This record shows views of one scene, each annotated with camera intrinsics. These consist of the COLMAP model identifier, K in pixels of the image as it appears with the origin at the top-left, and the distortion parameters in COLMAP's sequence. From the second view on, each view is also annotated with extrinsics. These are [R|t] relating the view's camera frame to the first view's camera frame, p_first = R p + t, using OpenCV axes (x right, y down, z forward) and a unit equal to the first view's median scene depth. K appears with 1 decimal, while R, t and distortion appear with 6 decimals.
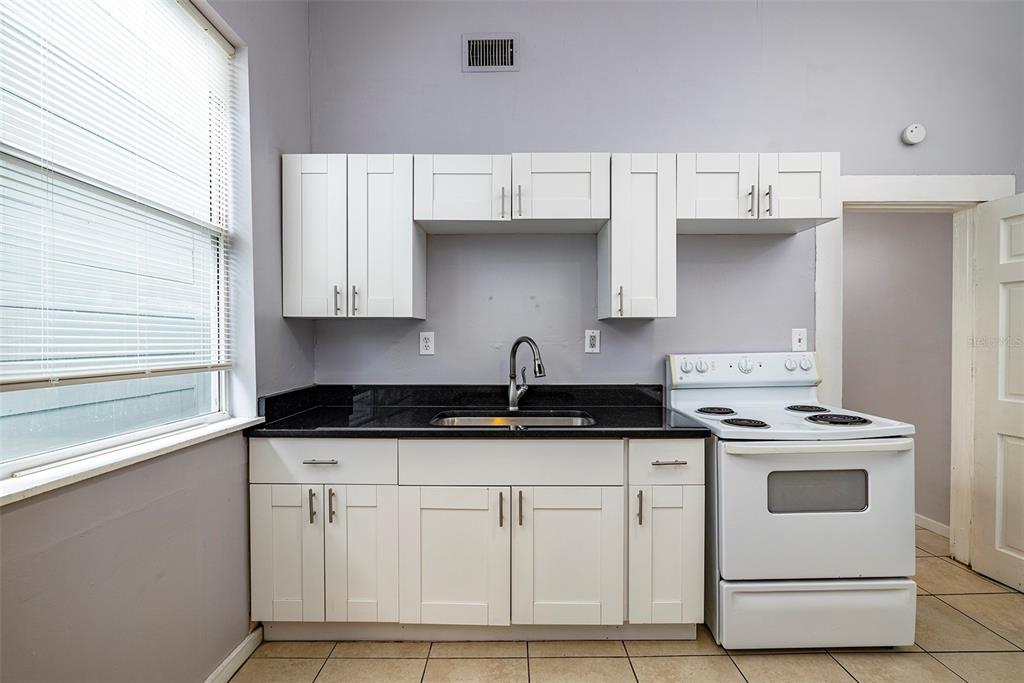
lens RADIAL K [[450.7, 0, 511.2], [0, 450.7, 343.7], [0, 0, 1]] dist [-0.009912, -0.000401]
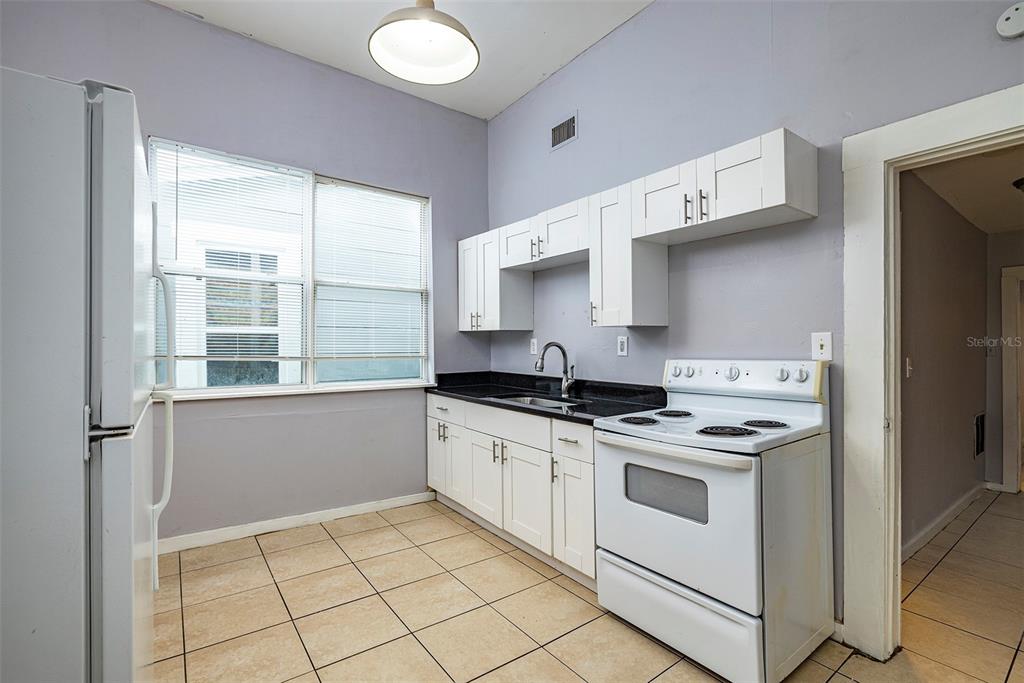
lens RADIAL K [[450.7, 0, 503.6], [0, 450.7, 343.3], [0, 0, 1]] dist [-0.009912, -0.000401]
pose [[0.598511, 0.002729, -0.801110, 1.034423], [-0.010822, 0.999930, -0.004679, -0.003588], [0.801041, 0.011470, 0.598499, 0.057463]]
